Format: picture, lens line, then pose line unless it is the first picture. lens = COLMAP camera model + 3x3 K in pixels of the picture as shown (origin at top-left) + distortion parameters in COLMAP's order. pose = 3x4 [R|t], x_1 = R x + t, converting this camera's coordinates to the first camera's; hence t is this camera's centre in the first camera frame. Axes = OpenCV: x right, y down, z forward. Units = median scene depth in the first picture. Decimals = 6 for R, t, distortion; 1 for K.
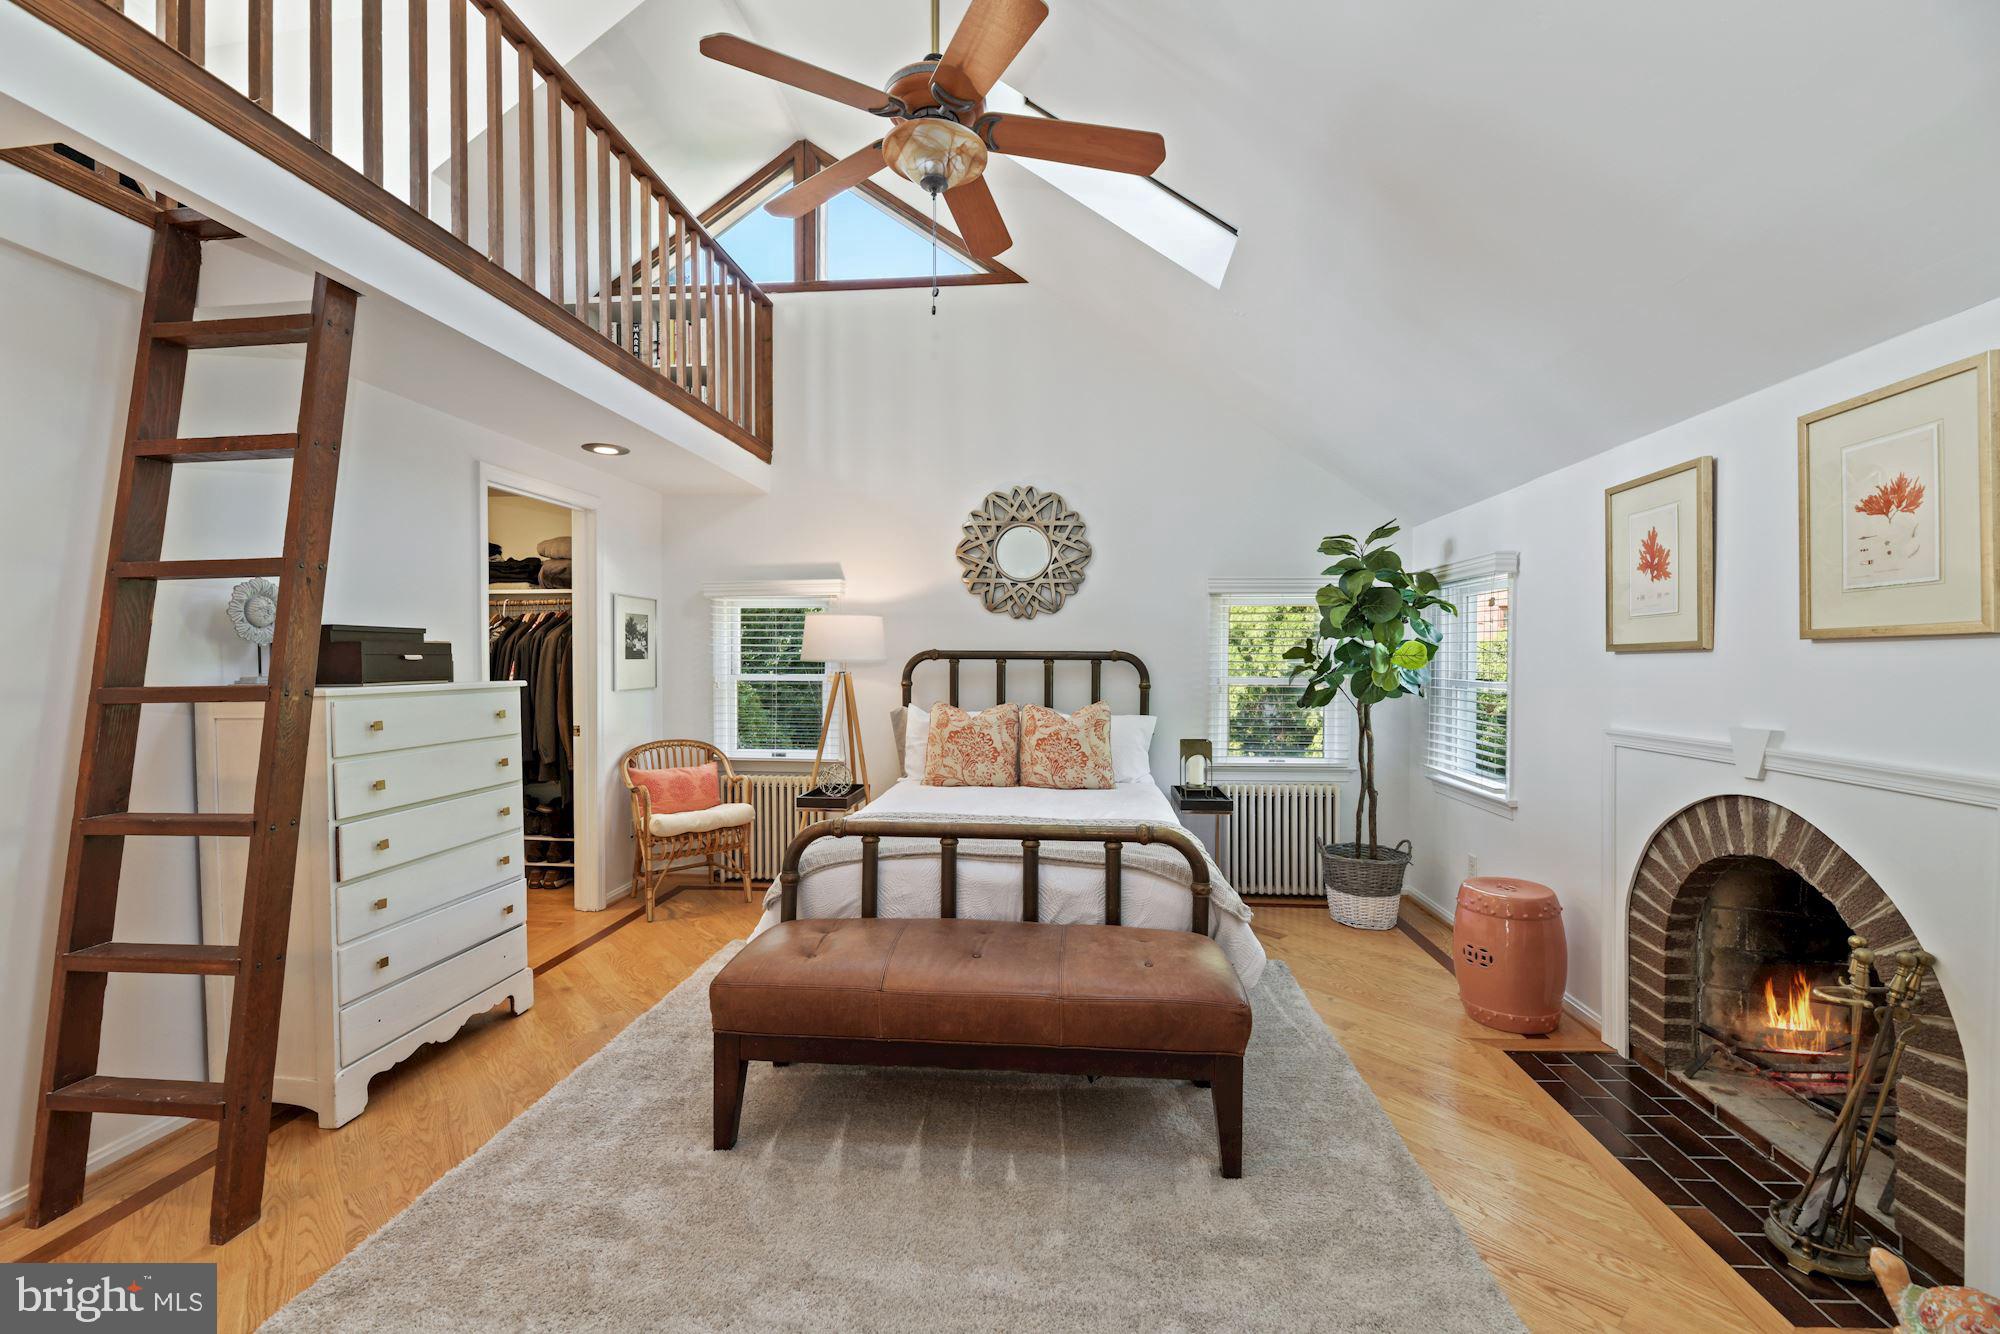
lens RADIAL K [[818.9, 0, 1002.8], [0, 818.9, 651.8], [0, 0, 1]] dist [0.001115, -0.000486]
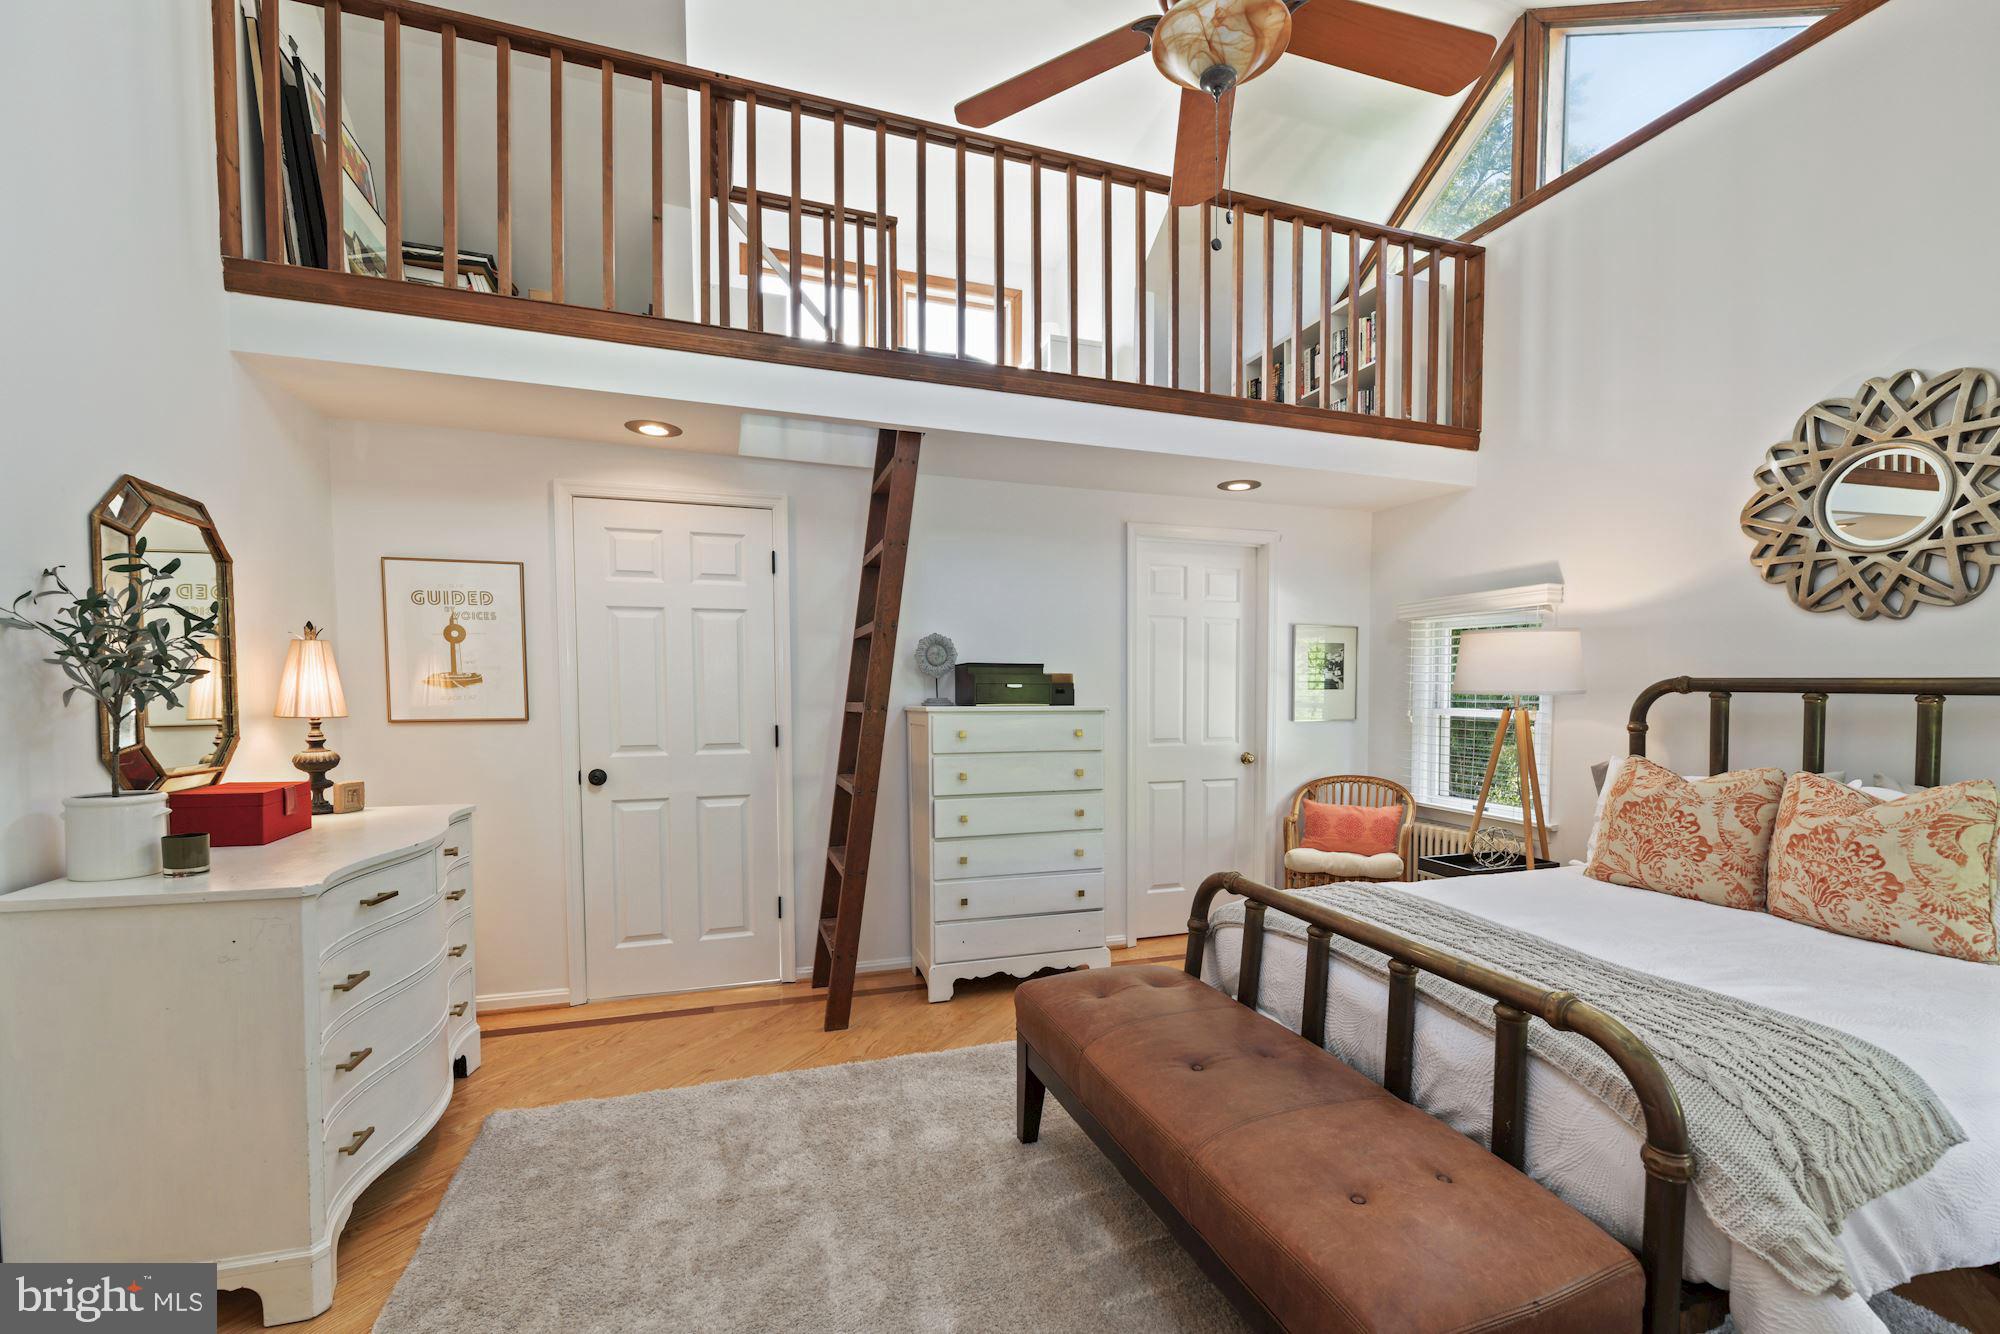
lens RADIAL K [[827.6, 0, 995.6], [0, 827.6, 705.0], [0, 0, 1]] dist [-0.001476, -0.000077]
pose [[0.421270, 0.022560, -0.906655, 0.280394], [0.000999, 0.999678, 0.025339, 0.002265], [0.906935, -0.011581, 0.421112, 0.231817]]
